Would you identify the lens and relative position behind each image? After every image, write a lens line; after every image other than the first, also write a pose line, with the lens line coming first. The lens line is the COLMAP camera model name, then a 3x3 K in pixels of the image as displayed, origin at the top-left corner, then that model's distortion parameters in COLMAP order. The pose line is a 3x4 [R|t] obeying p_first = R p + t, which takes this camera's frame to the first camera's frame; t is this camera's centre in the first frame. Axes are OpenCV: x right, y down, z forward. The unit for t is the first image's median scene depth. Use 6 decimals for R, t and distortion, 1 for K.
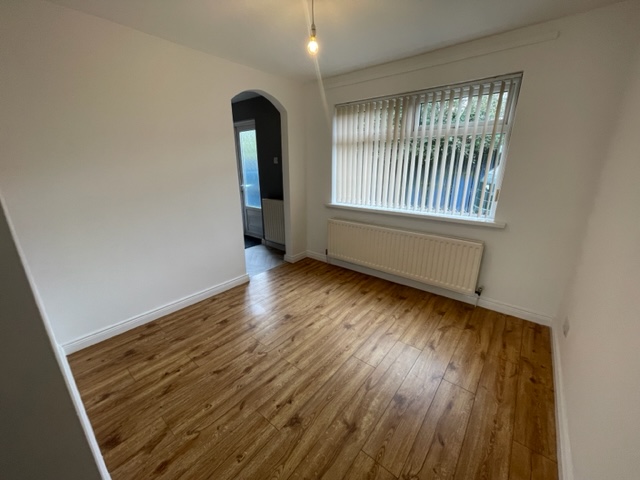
lens RADIAL K [[257.8, 0, 316.1], [0, 257.8, 241.0], [0, 0, 1]] dist [-0.001059, 0.000065]
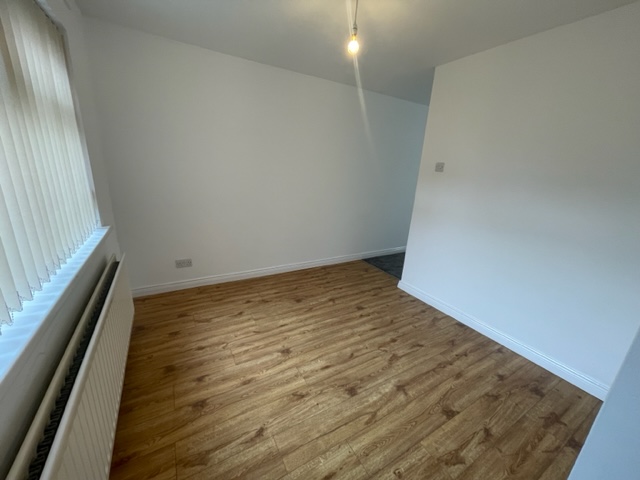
lens RADIAL K [[257.8, 0, 317.1], [0, 257.8, 239.8], [0, 0, 1]] dist [-0.001059, 0.000065]
pose [[-0.937776, -0.141437, 0.317131, -0.217459], [0.050024, 0.848734, 0.526448, -0.489076], [-0.343619, 0.509554, -0.788847, 1.627752]]
